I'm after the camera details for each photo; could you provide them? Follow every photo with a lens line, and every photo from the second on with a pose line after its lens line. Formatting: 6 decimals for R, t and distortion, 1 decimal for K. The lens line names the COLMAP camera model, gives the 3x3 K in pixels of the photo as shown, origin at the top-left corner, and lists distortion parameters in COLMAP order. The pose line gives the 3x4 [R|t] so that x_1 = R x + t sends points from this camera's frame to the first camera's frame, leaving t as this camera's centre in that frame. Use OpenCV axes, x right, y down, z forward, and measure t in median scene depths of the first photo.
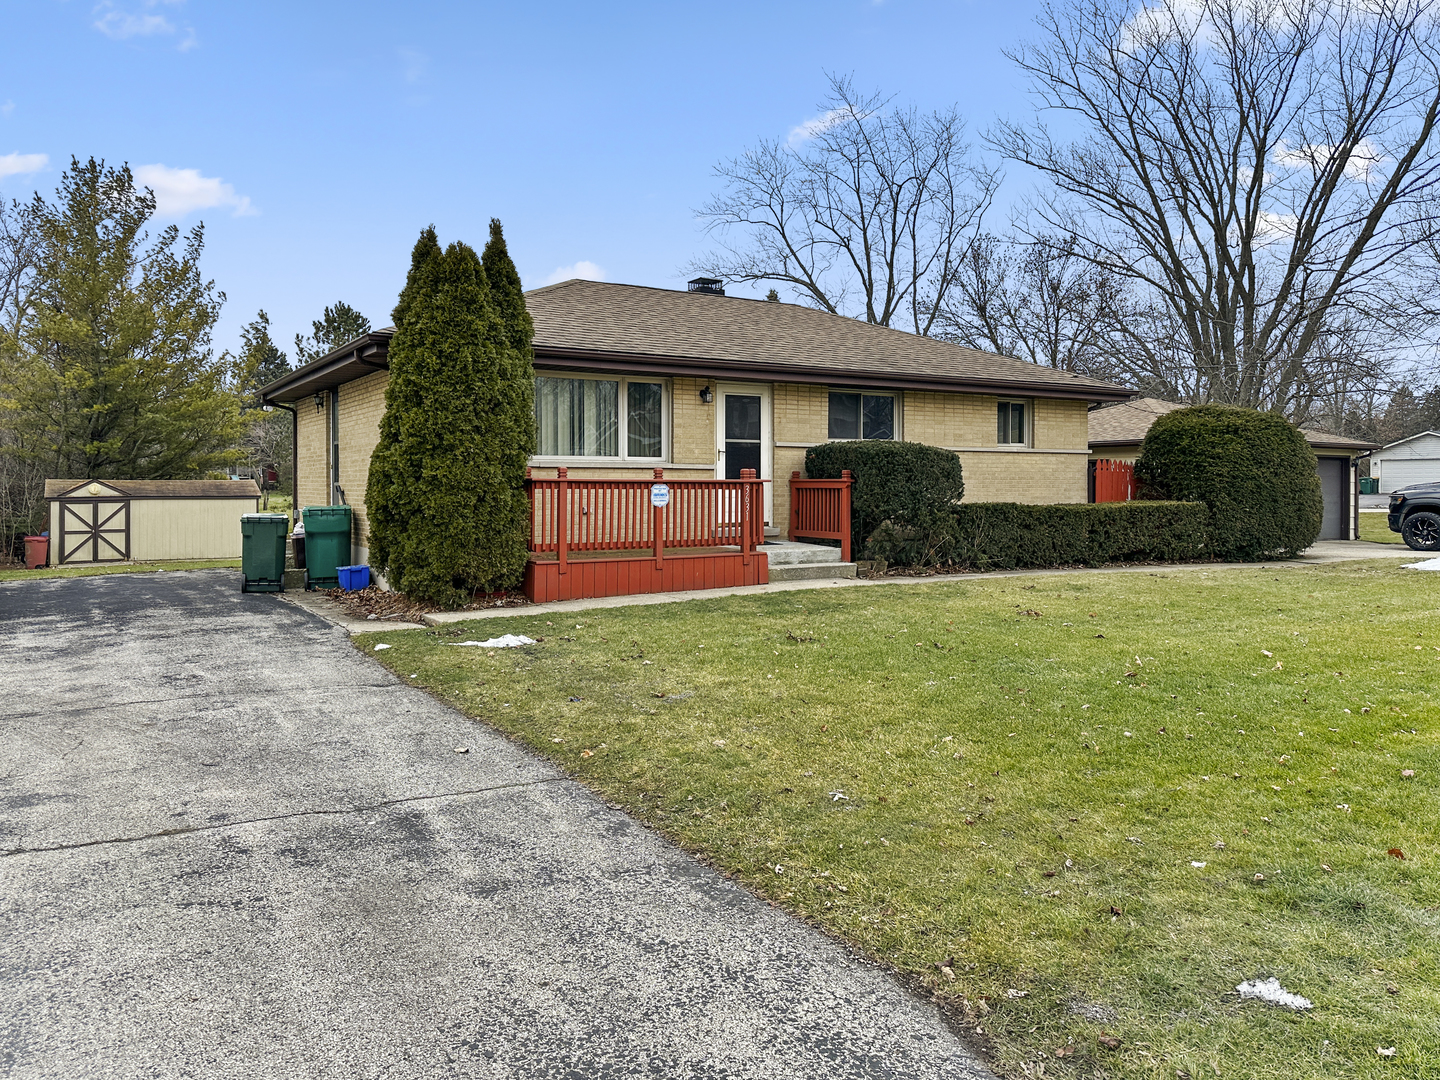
lens RADIAL K [[1028.9, 0, 720.0], [0, 1028.9, 540.0], [0, 0, 1]] dist [-0.002361, -0.000164]
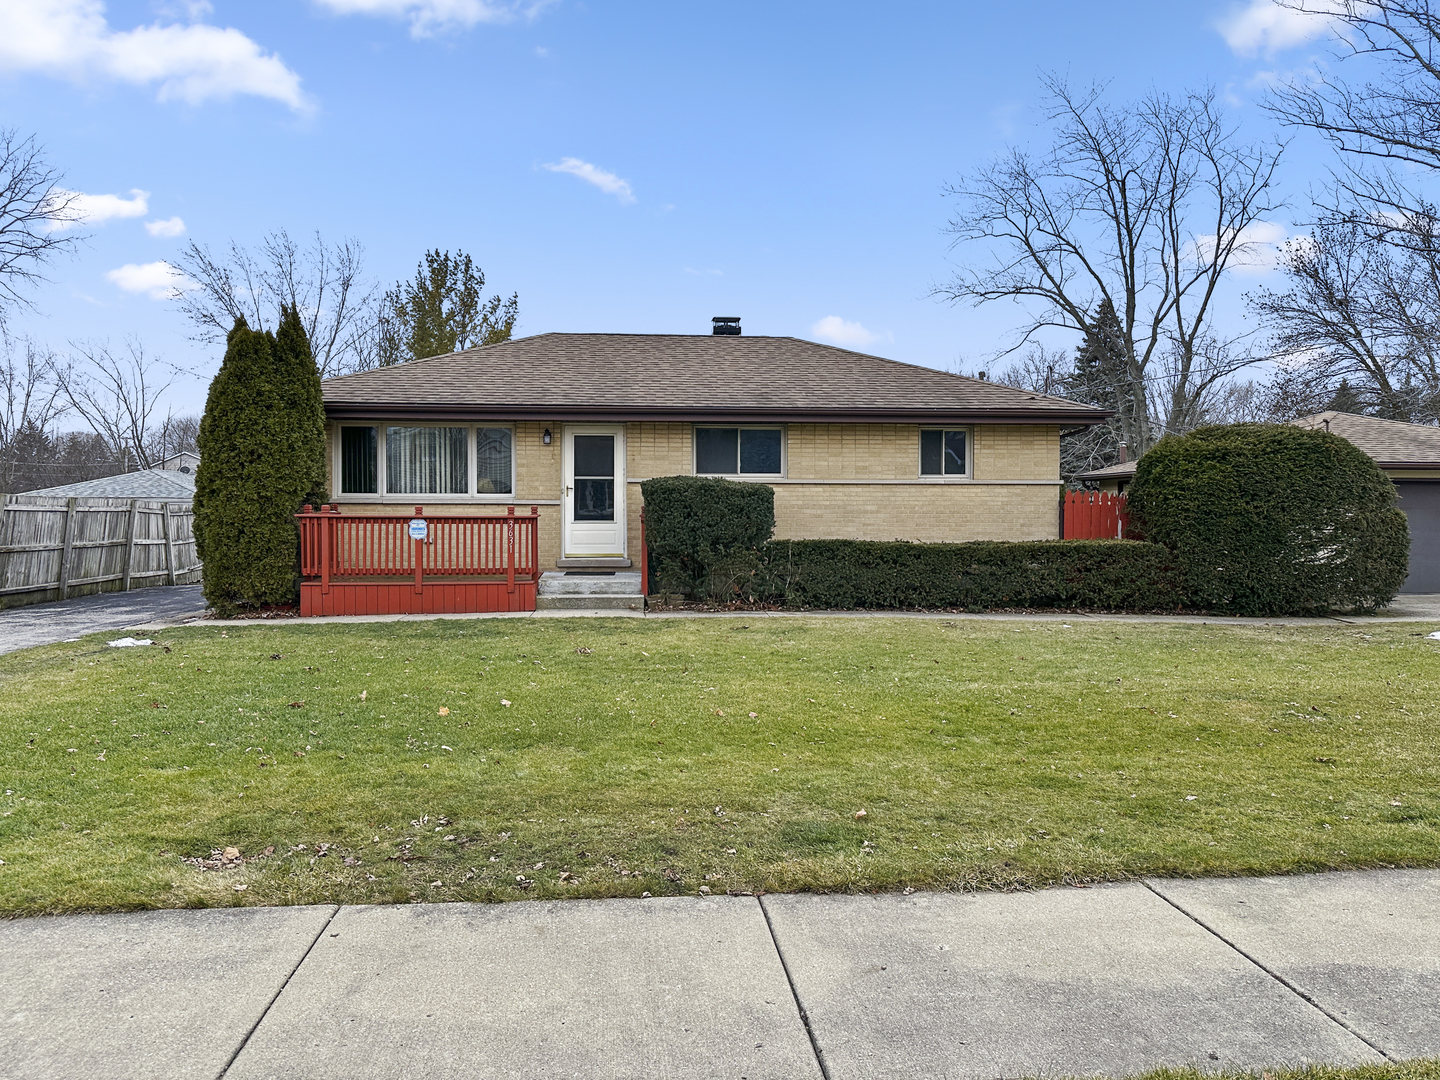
lens RADIAL K [[1010.5, 0, 720.0], [0, 1010.5, 540.0], [0, 0, 1]] dist [0.026277, -0.000358]
pose [[0.899808, 0.017680, -0.435928, 0.598025], [-0.026679, 0.999538, -0.014530, -0.019487], [0.435470, 0.024704, 0.899864, 0.108561]]
